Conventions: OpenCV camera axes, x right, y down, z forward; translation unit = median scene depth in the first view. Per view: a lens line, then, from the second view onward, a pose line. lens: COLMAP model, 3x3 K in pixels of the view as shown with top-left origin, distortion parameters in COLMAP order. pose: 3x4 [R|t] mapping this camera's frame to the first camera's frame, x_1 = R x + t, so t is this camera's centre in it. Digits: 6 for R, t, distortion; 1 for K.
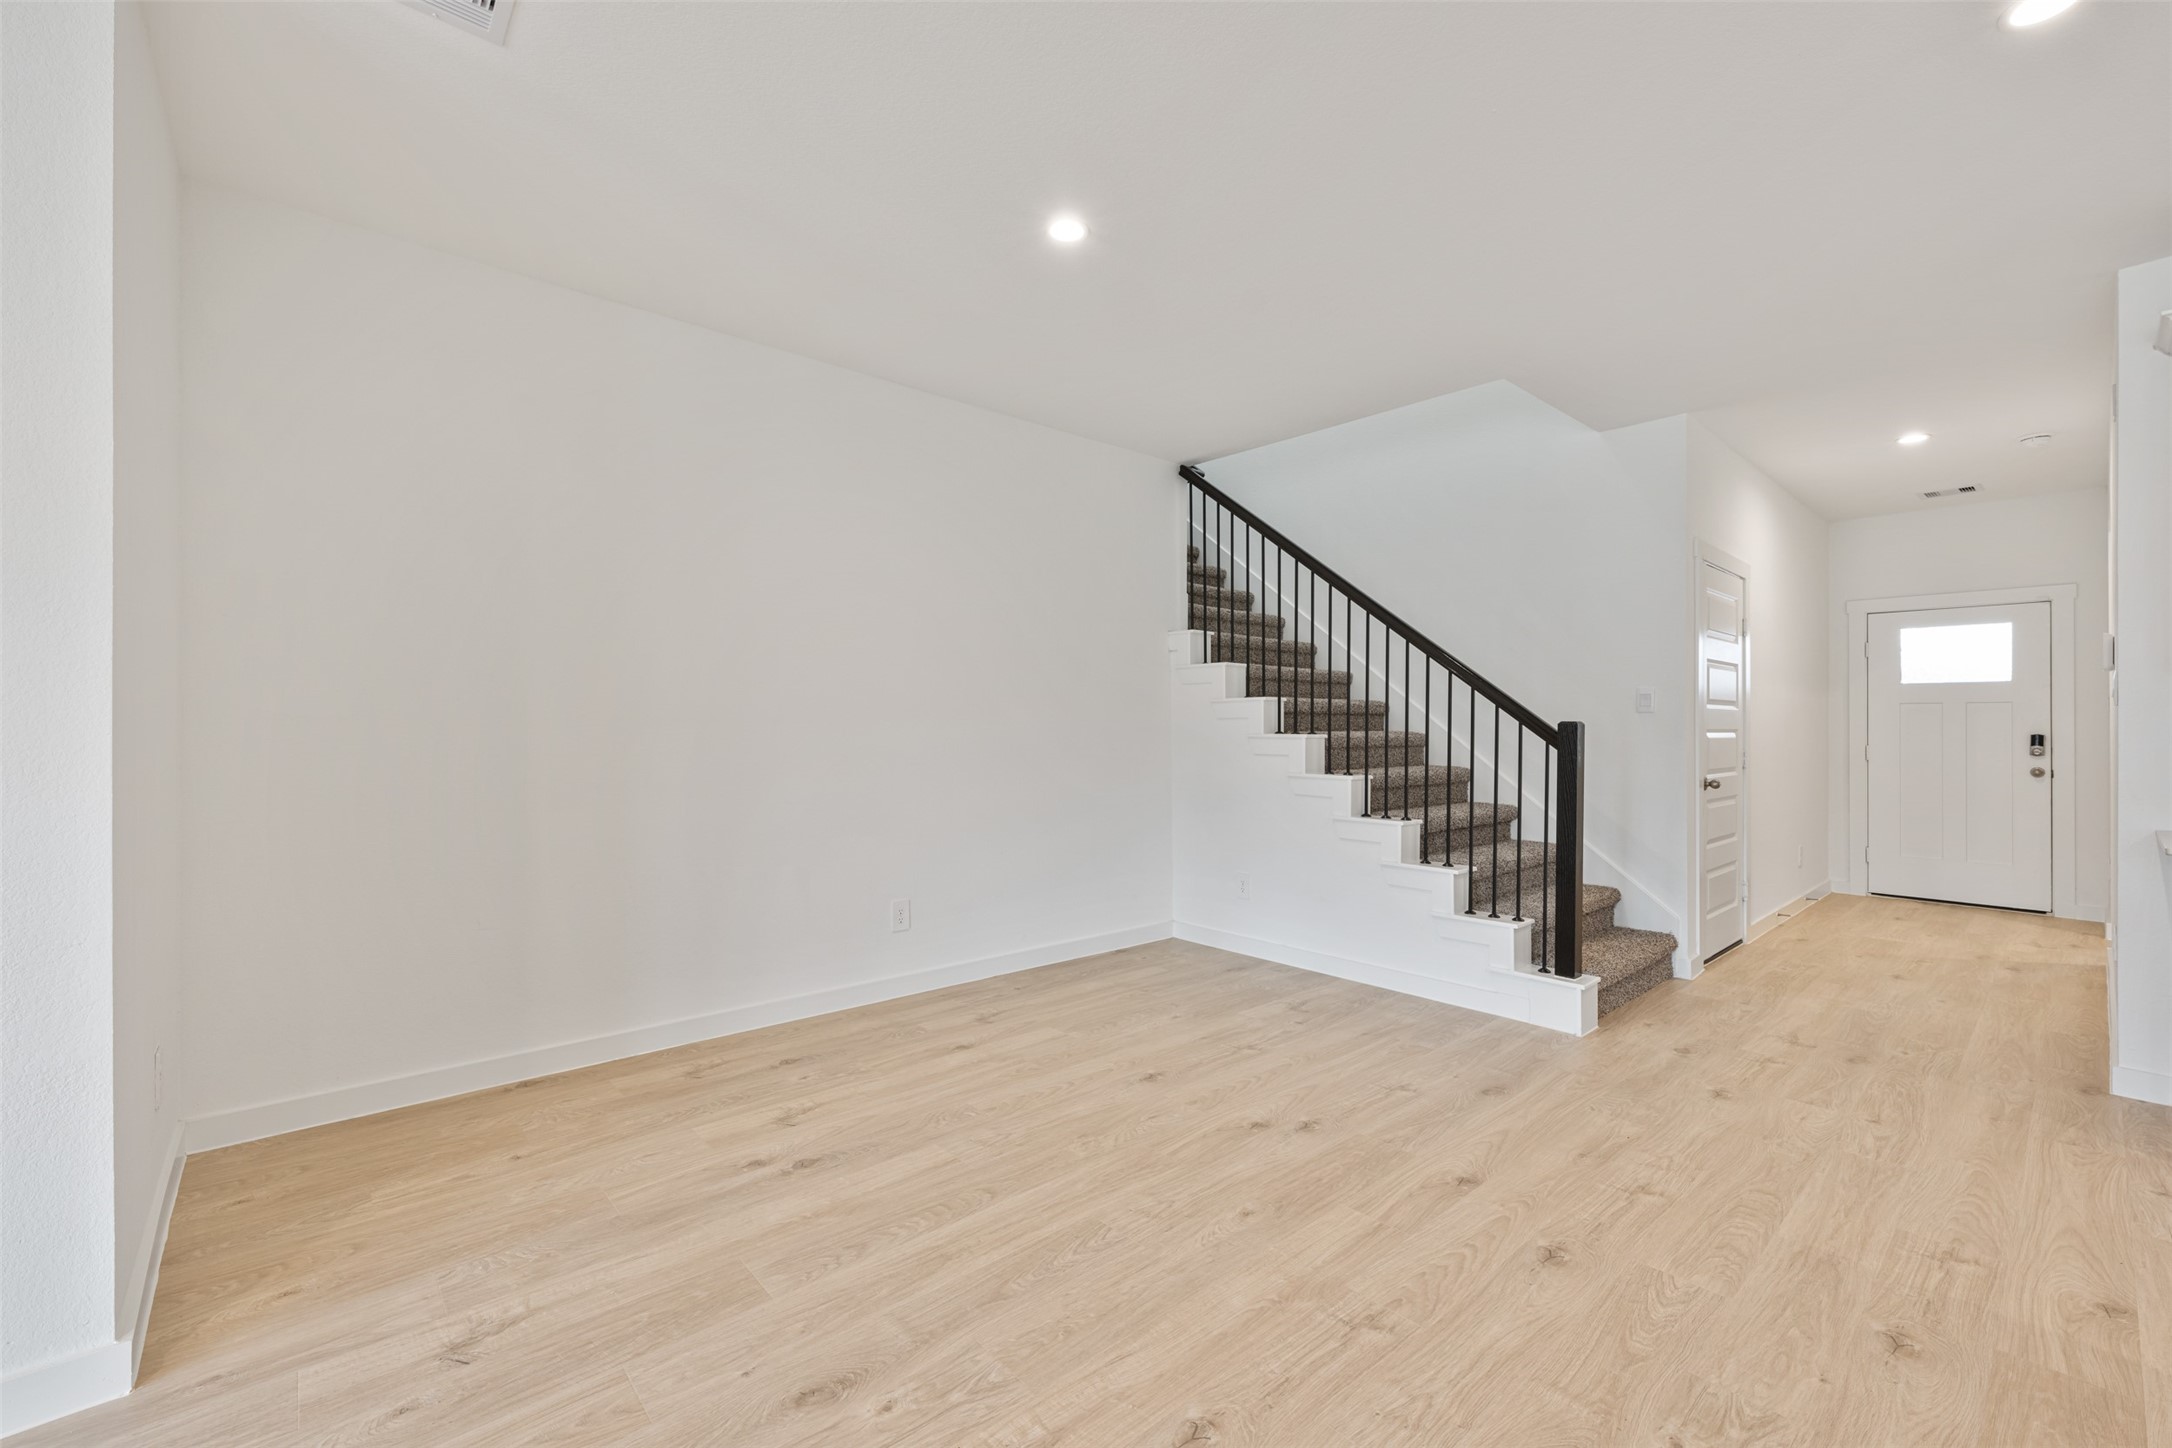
lens RADIAL K [[910.0, 0, 1088.3], [0, 910.0, 718.3], [0, 0, 1]] dist [0.007361, -0.000166]
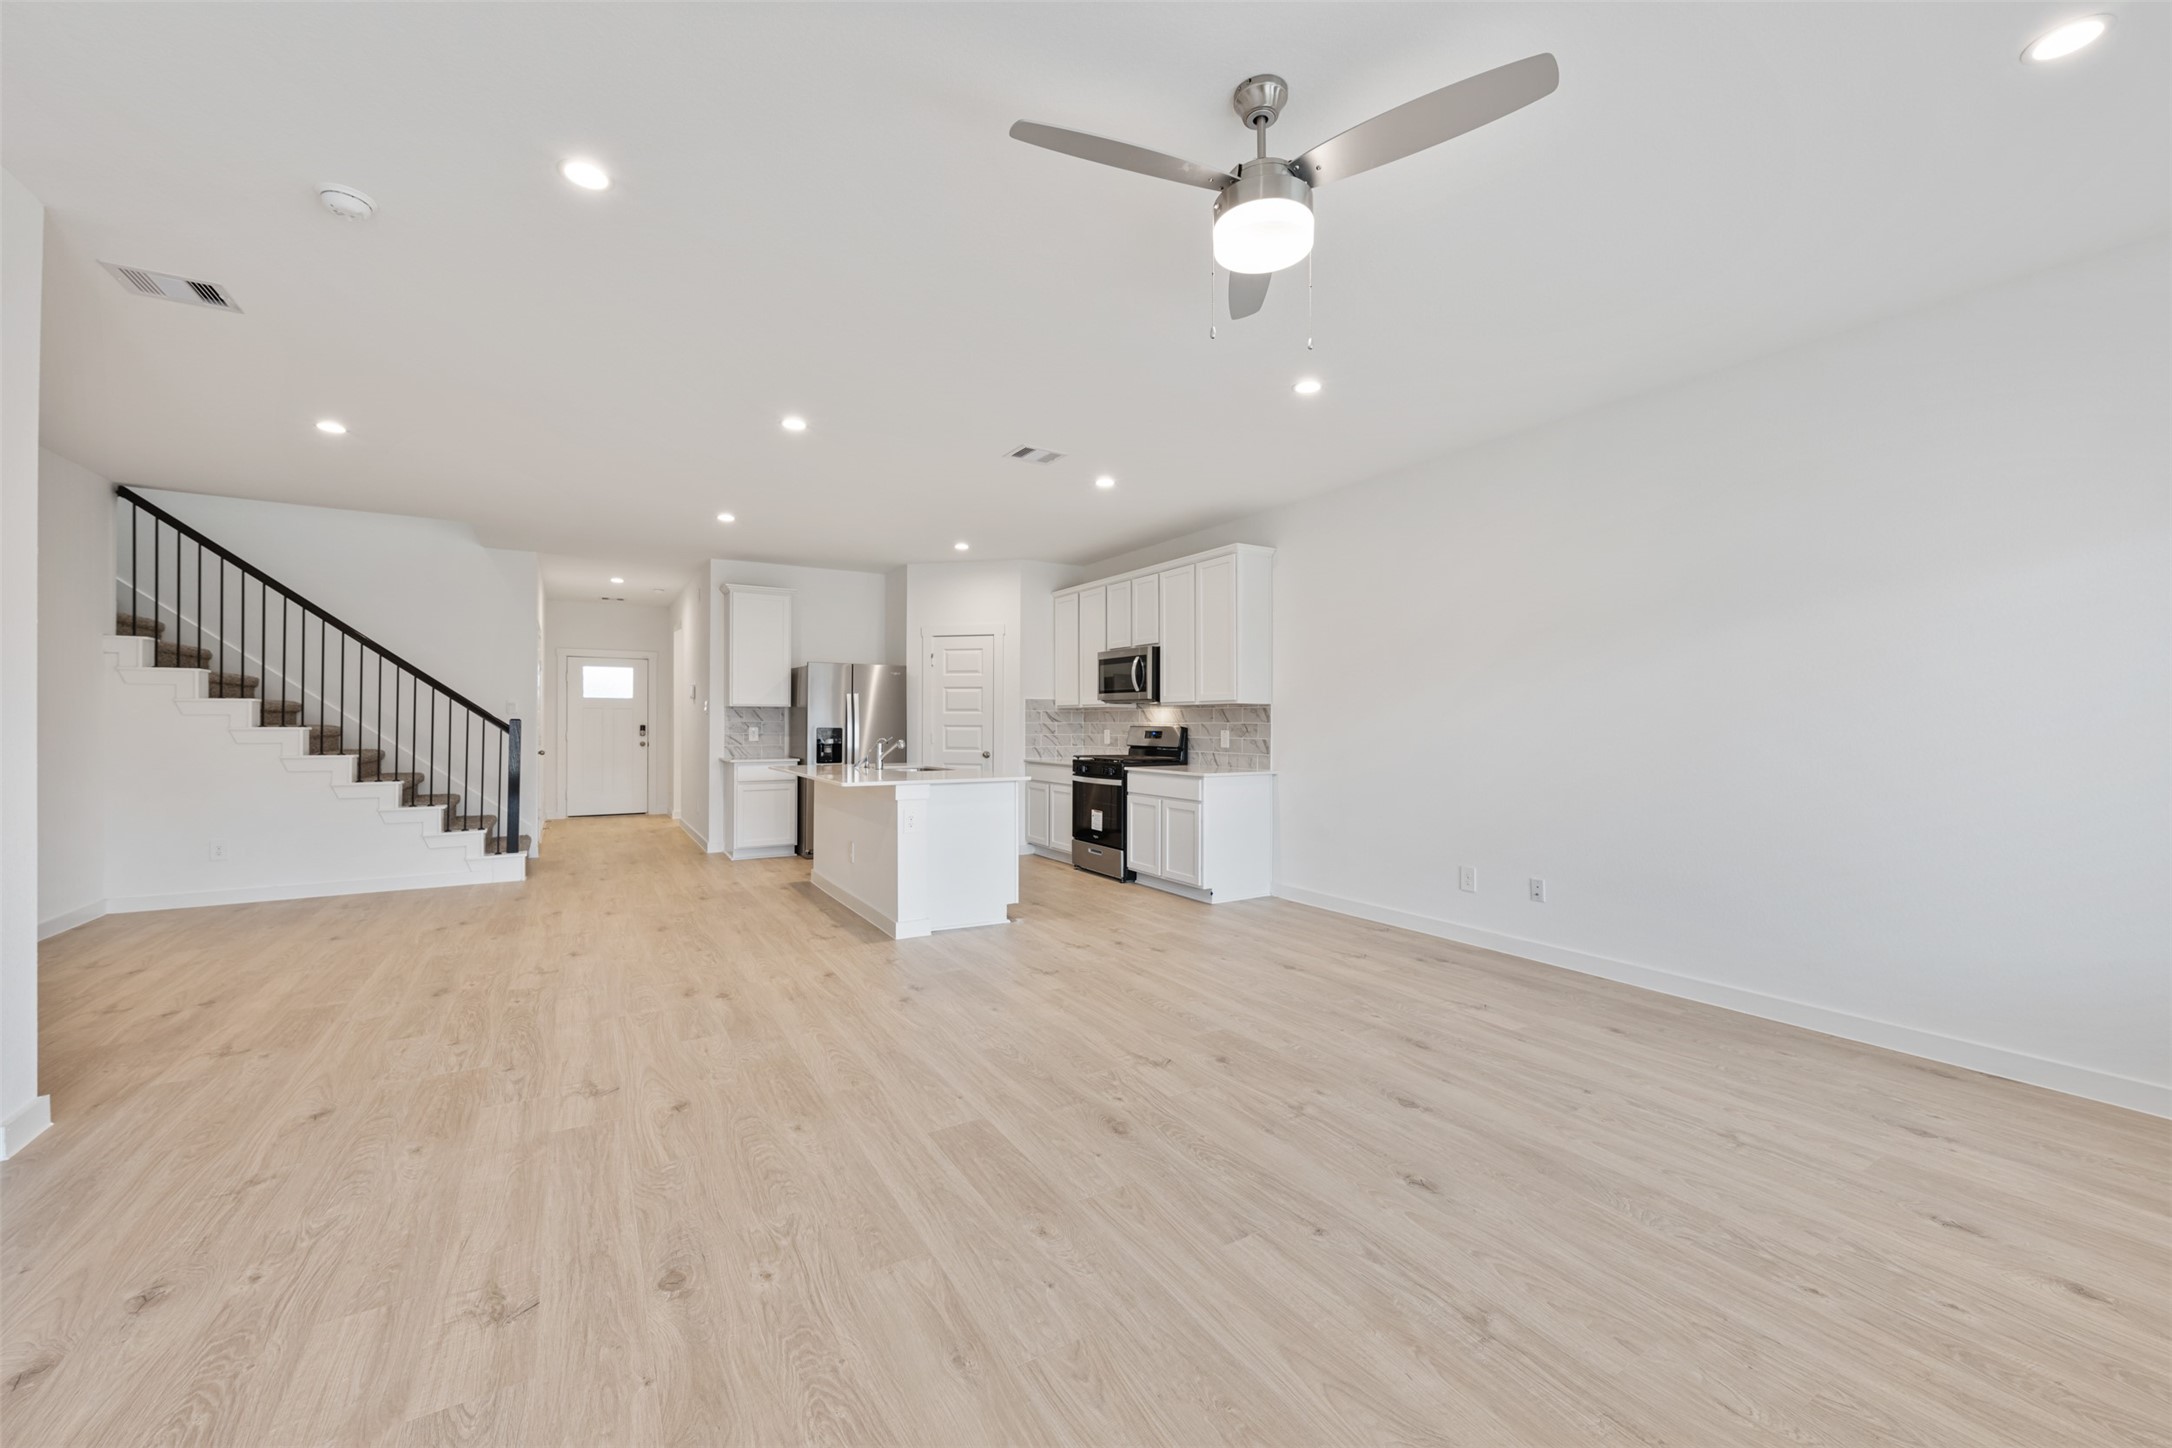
lens RADIAL K [[851.6, 0, 1088.2], [0, 851.6, 713.8], [0, 0, 1]] dist [0.000903, 0.000343]
pose [[0.186238, 0.008108, 0.982471, -0.706552], [-0.007902, 0.999946, -0.006754, -0.003102], [-0.982473, -0.006505, 0.186292, -0.356755]]
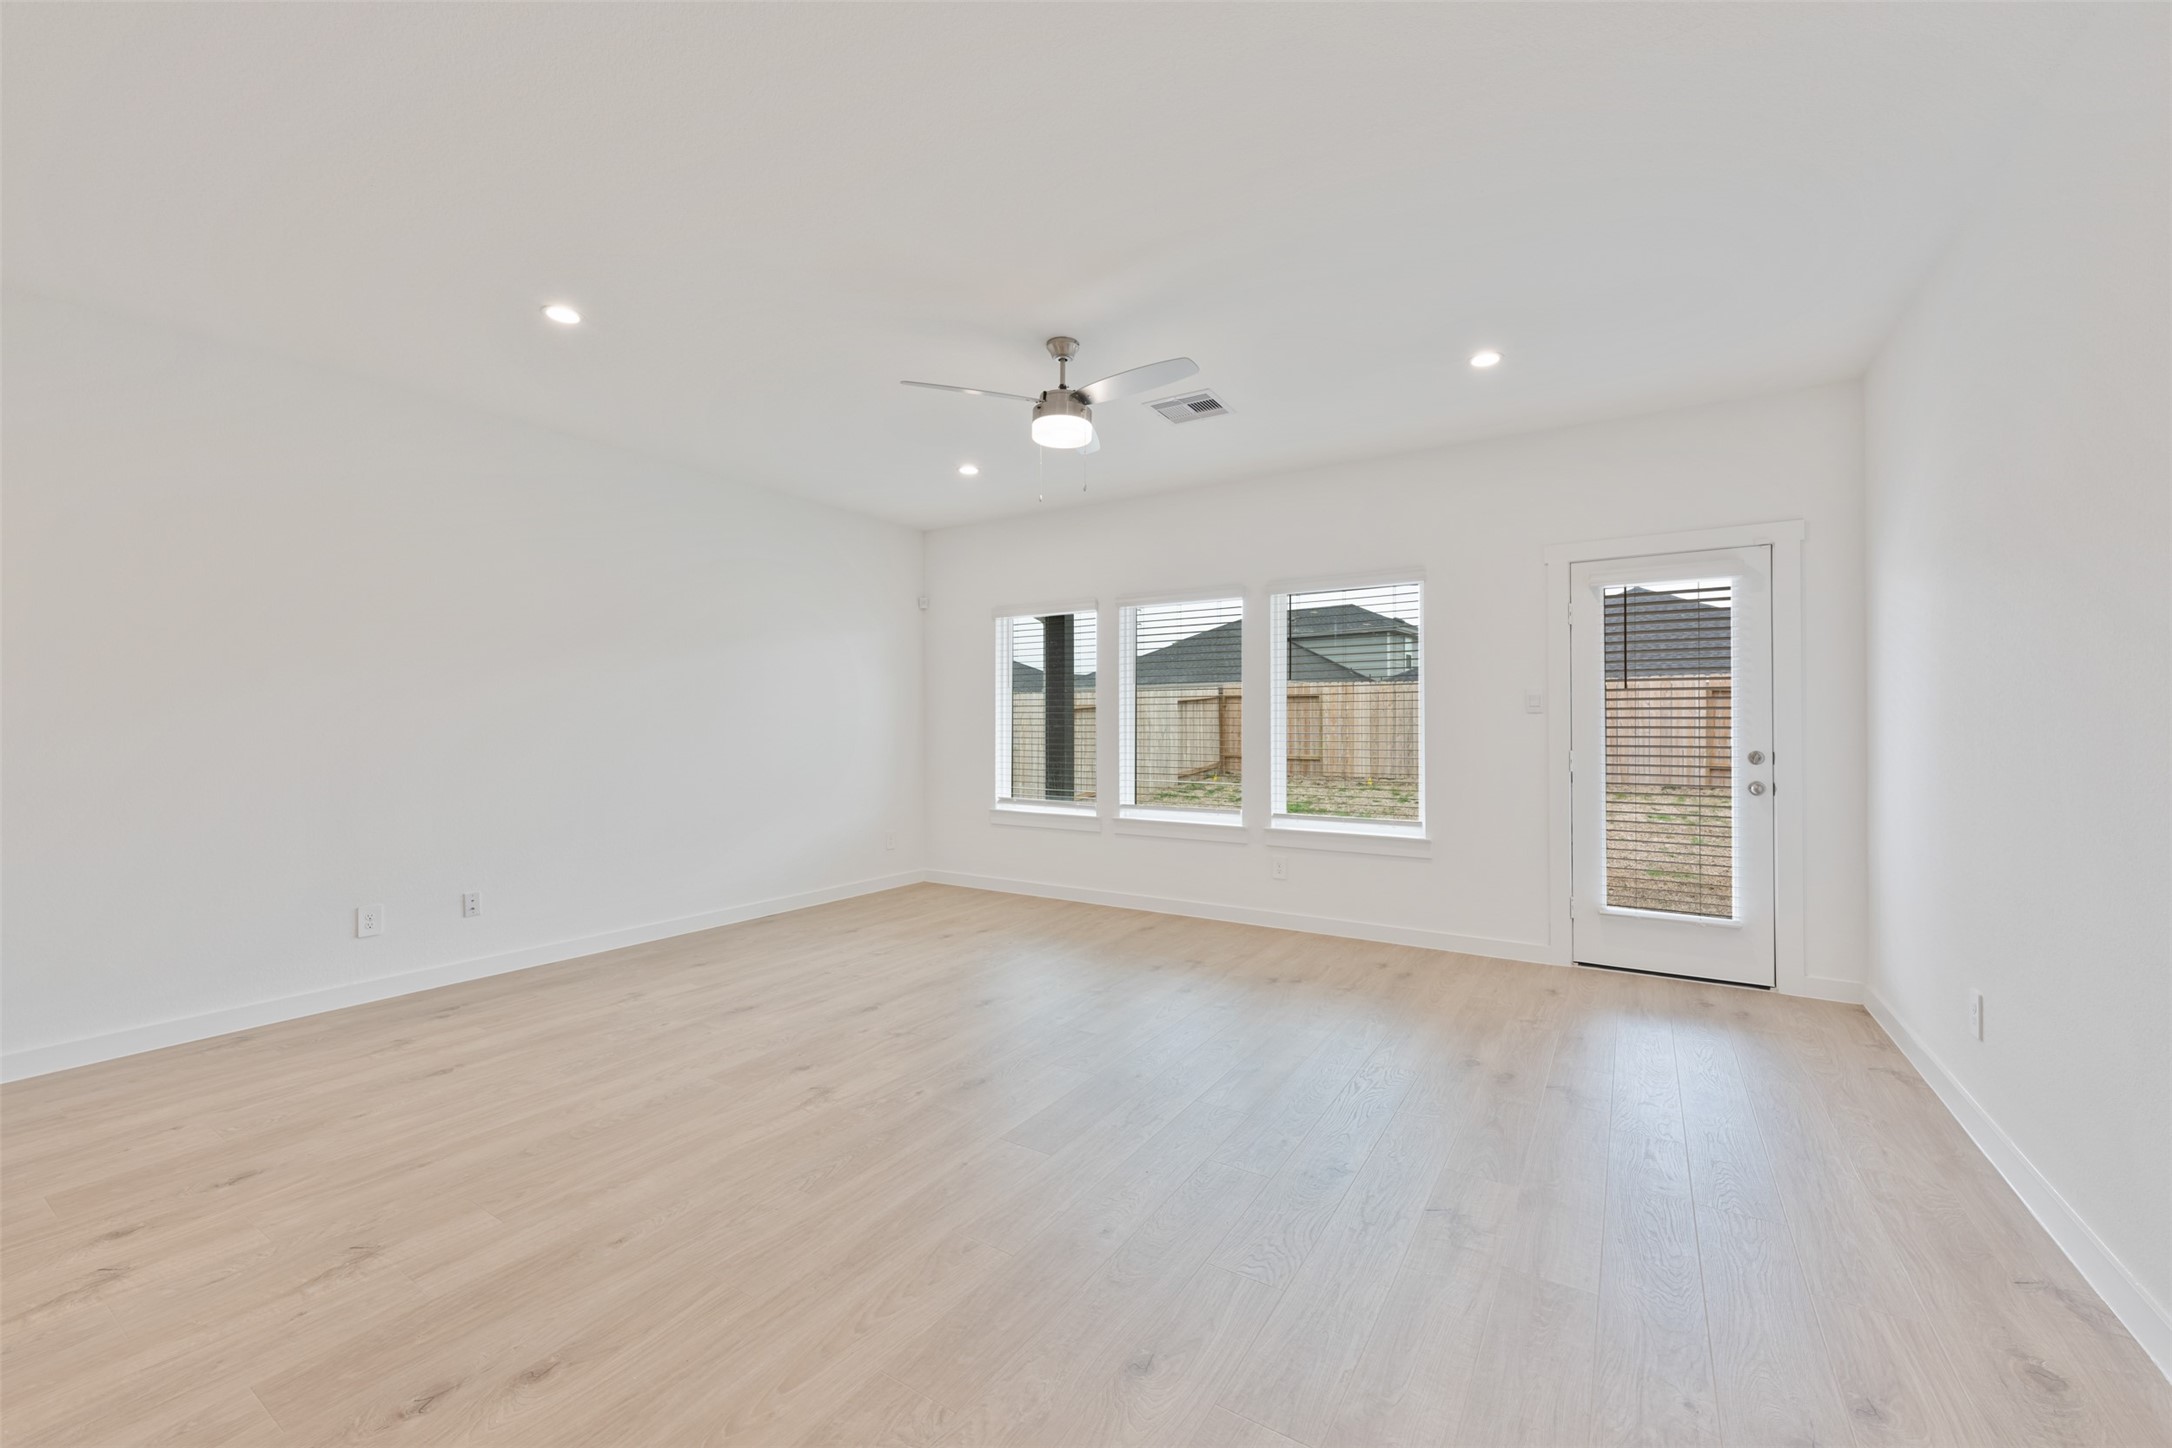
lens RADIAL K [[851.6, 0, 1088.2], [0, 851.6, 713.8], [0, 0, 1]] dist [0.000903, 0.000343]
pose [[-0.964327, -0.007049, -0.264619, 5.863033], [-0.001453, 0.999771, -0.021335, 0.036075], [0.264709, -0.020190, -0.964117, 7.057367]]
